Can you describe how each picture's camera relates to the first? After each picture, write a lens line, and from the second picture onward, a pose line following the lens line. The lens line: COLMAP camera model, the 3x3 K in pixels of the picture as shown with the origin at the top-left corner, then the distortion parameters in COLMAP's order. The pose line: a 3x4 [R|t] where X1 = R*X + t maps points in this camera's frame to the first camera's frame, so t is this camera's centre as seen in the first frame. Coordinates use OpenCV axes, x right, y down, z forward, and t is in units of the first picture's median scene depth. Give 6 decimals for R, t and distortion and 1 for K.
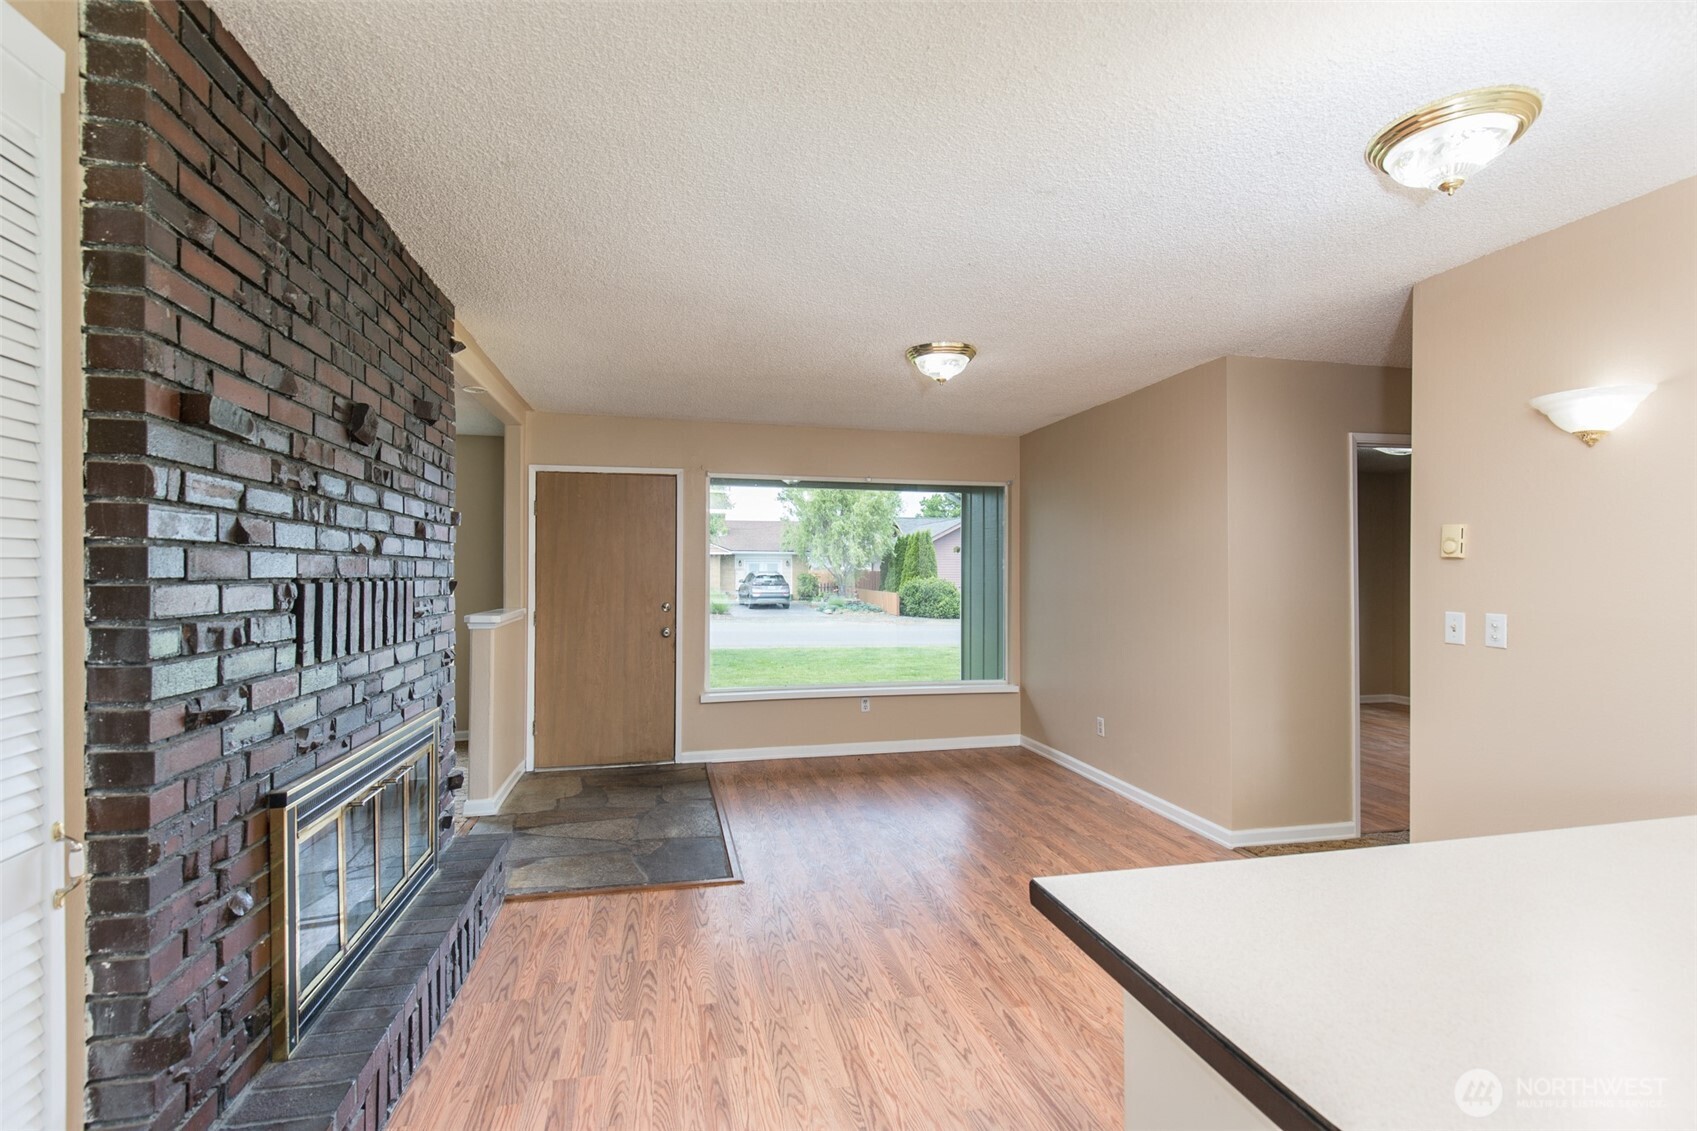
lens RADIAL K [[780.1, 0, 845.5], [0, 780.1, 578.2], [0, 0, 1]] dist [0.026100, -0.017840]
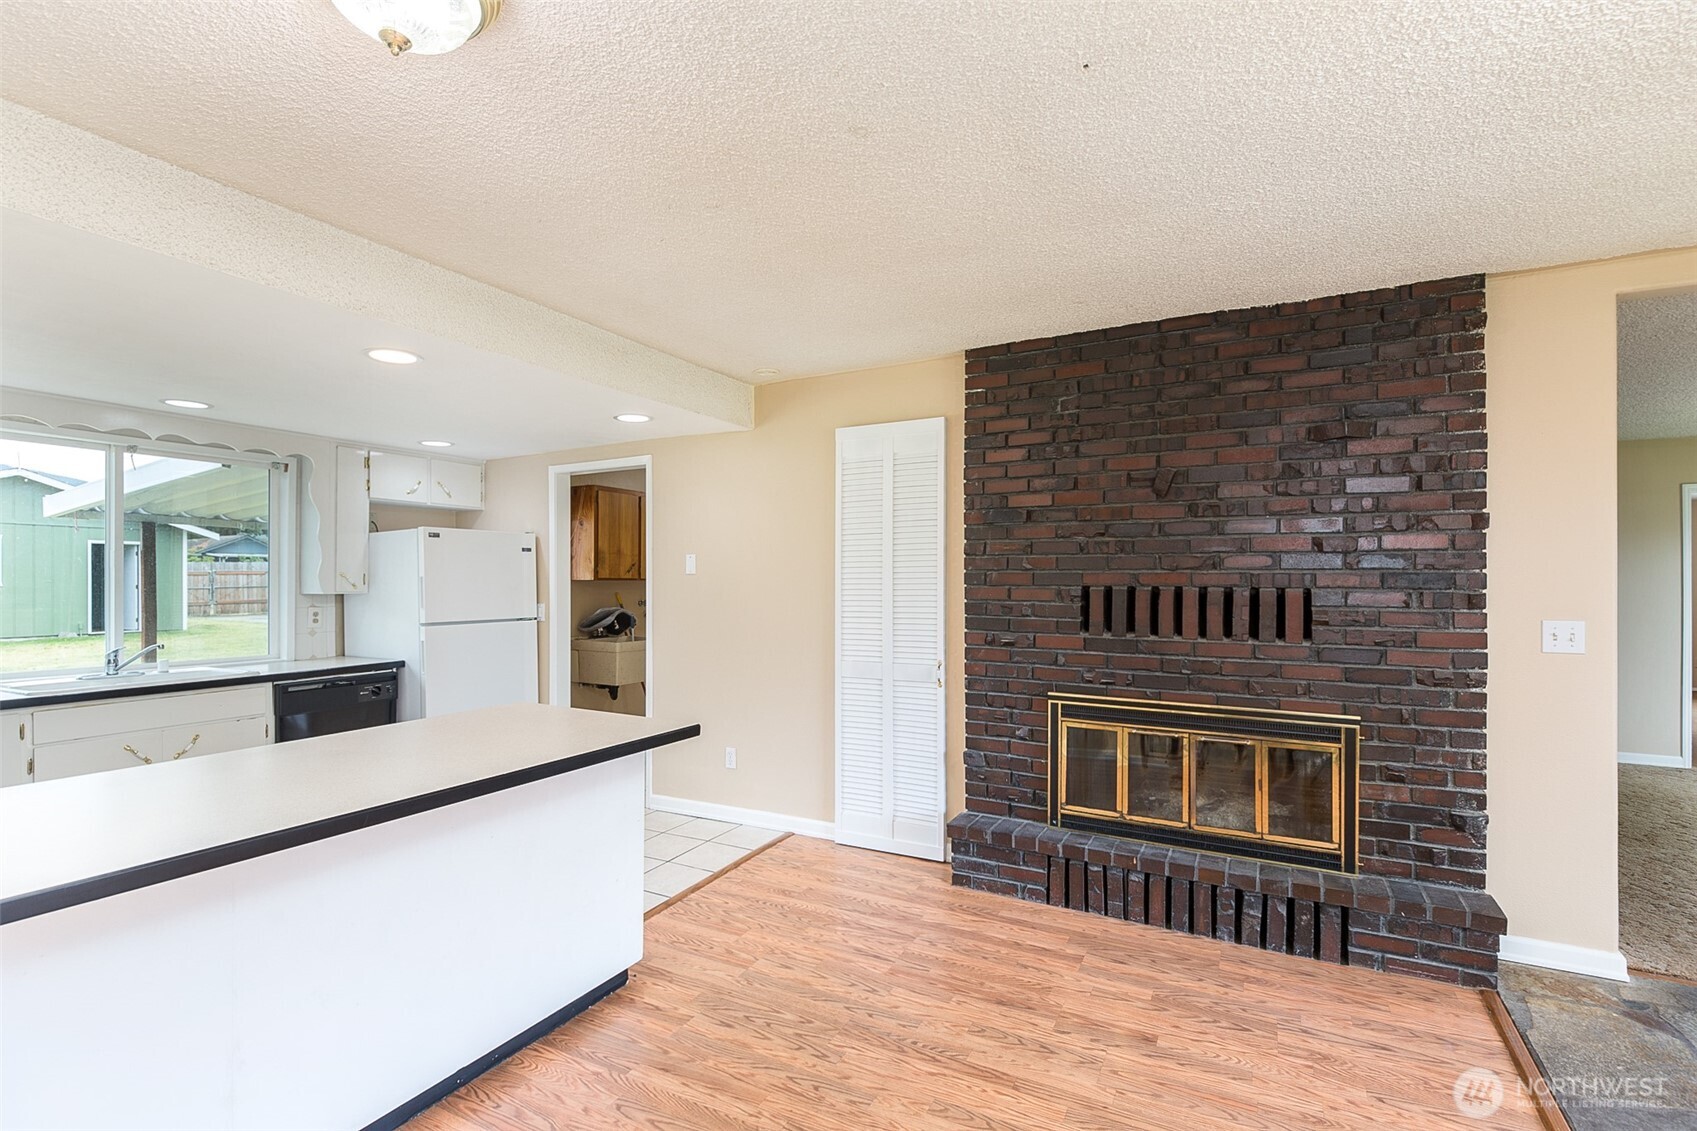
lens RADIAL K [[780.1, 0, 845.5], [0, 780.1, 578.2], [0, 0, 1]] dist [0.026100, -0.017840]
pose [[-0.658925, 0.000958, -0.752208, 0.700718], [-0.003897, 0.999981, 0.004688, -0.017778], [0.752199, 0.006021, -0.658909, 1.193408]]
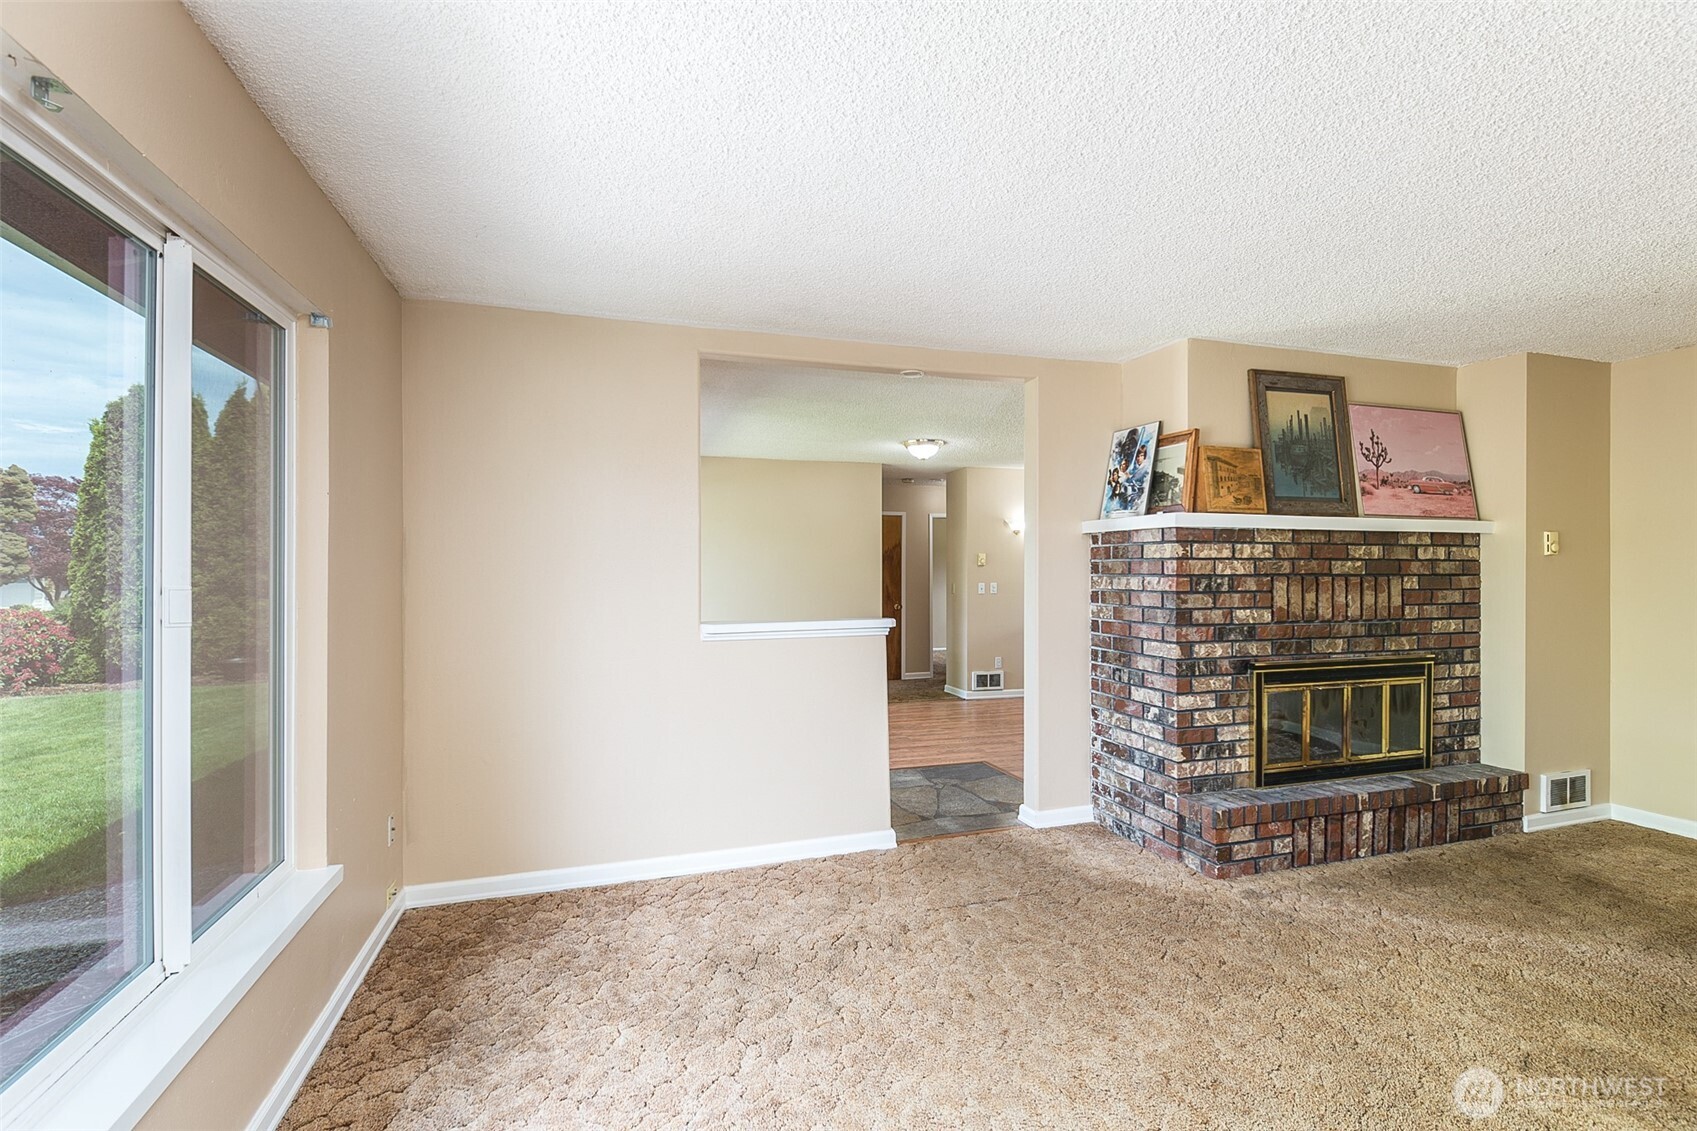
lens RADIAL K [[781.8, 0, 848.5], [0, 781.8, 565.5], [0, 0, 1]] dist [0.020615, -0.018262]
pose [[0.100823, -0.002730, -0.994901, 0.803445], [-0.001939, 0.999994, -0.002941, 0.008884], [0.994903, 0.002225, 0.100817, -0.193378]]
